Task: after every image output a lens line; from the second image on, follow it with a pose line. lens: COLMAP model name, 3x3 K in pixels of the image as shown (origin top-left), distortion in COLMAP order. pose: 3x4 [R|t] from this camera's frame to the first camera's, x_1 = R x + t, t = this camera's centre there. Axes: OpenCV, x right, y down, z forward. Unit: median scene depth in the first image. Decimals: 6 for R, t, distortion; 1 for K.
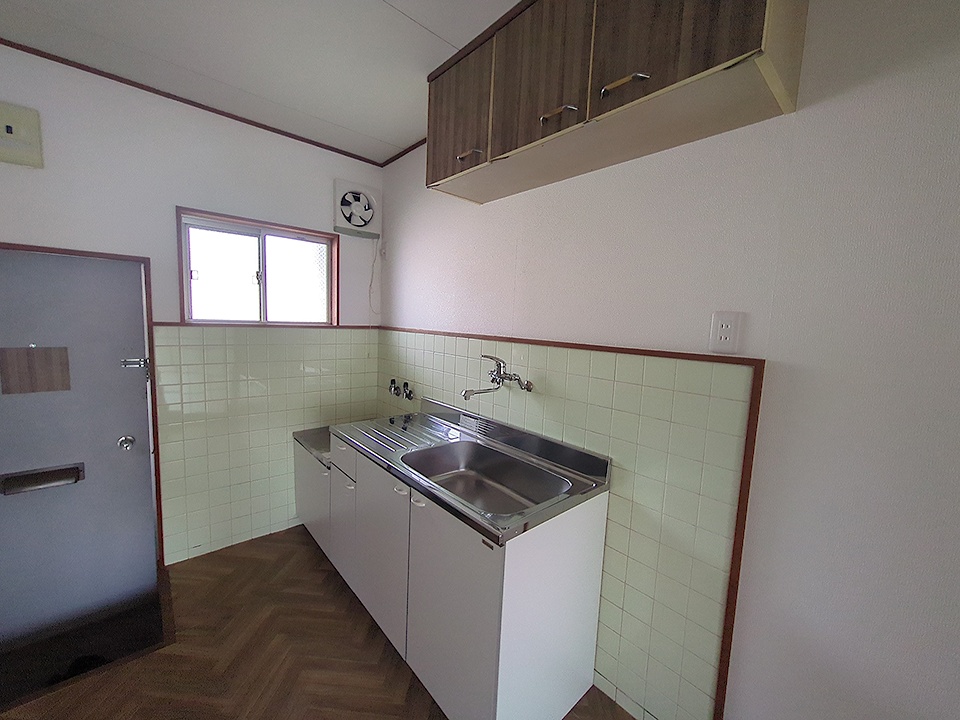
lens RADIAL K [[386.8, 0, 480.0], [0, 386.8, 360.0], [0, 0, 1]] dist [-0.000063, 0.000122]
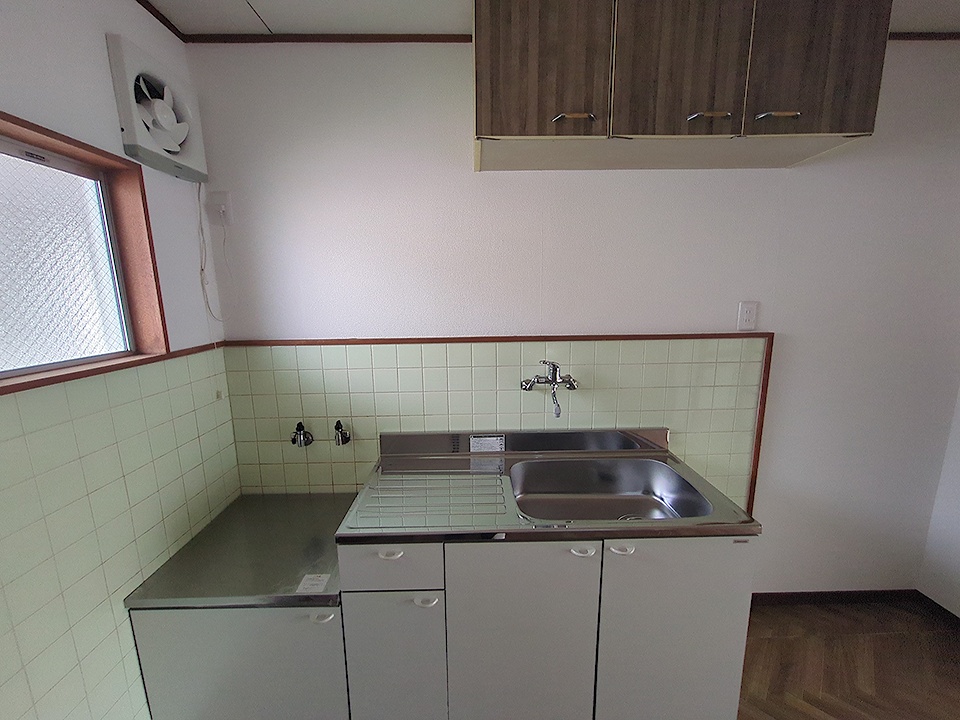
lens RADIAL K [[391.0, 0, 480.0], [0, 391.0, 360.0], [0, 0, 1]] dist [-0.000293, 0.000091]
pose [[0.641276, -0.187275, 0.744106, -0.673765], [0.120093, 0.982304, 0.143727, -0.146503], [-0.757854, -0.002807, 0.652418, 0.501880]]
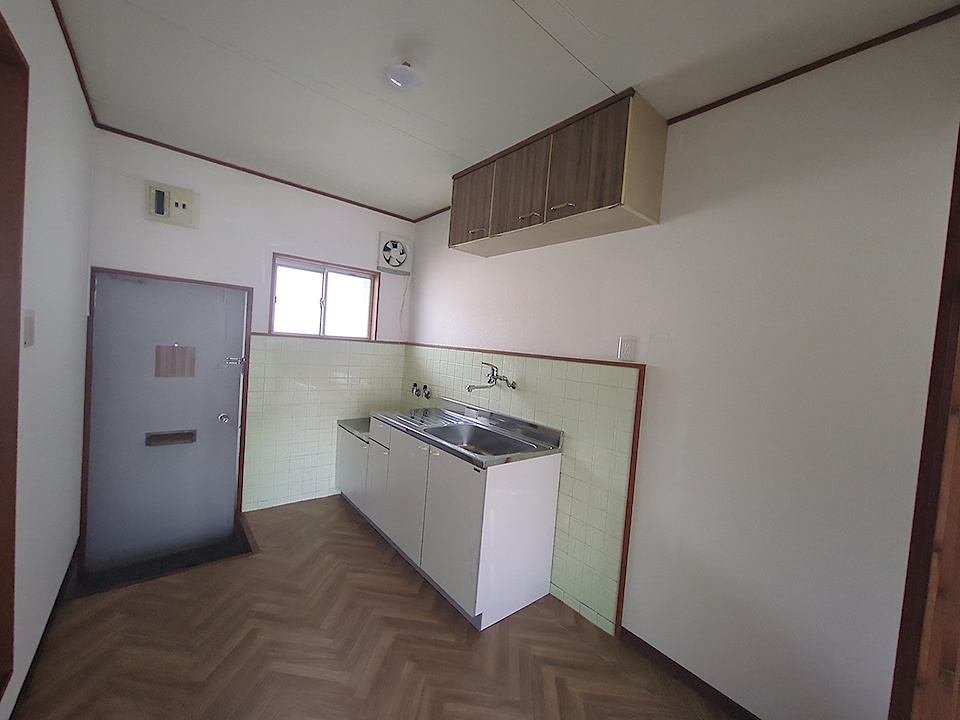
lens RADIAL K [[391.0, 0, 480.0], [0, 391.0, 360.0], [0, 0, 1]] dist [-0.000293, 0.000091]
pose [[0.998863, 0.036928, -0.030157, 0.039290], [-0.038856, 0.997058, -0.066068, 0.069967], [0.027629, 0.067165, 0.997359, -0.422310]]
